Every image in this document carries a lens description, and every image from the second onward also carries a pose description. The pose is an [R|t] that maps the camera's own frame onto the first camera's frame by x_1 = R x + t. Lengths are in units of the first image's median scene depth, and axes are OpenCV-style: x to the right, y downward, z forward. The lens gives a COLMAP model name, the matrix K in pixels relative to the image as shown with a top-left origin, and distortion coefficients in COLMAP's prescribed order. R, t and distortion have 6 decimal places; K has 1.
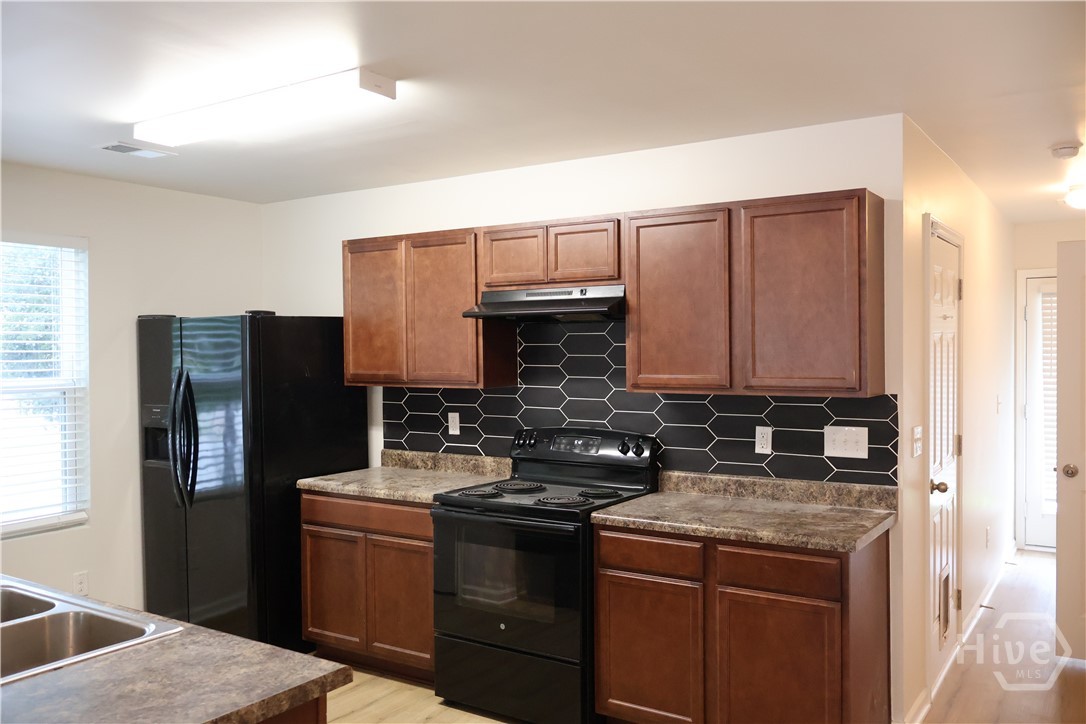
lens RADIAL K [[915.6, 0, 531.8], [0, 915.6, 356.1], [0, 0, 1]] dist [-0.000759, 0.002974]
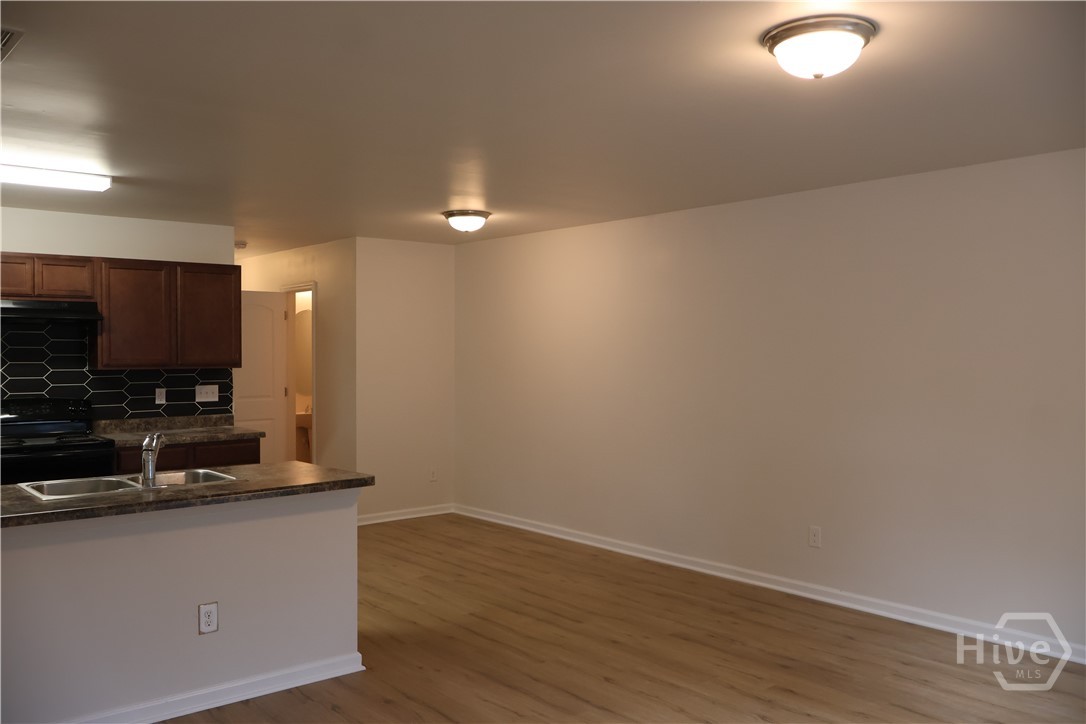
lens RADIAL K [[915.6, 0, 543.1], [0, 915.6, 360.7], [0, 0, 1]] dist [-0.000759, 0.002974]
pose [[0.273701, -0.004063, 0.961806, -1.216106], [0.007769, 0.999968, 0.002014, 0.026152], [-0.961783, 0.006921, 0.273724, -0.178503]]
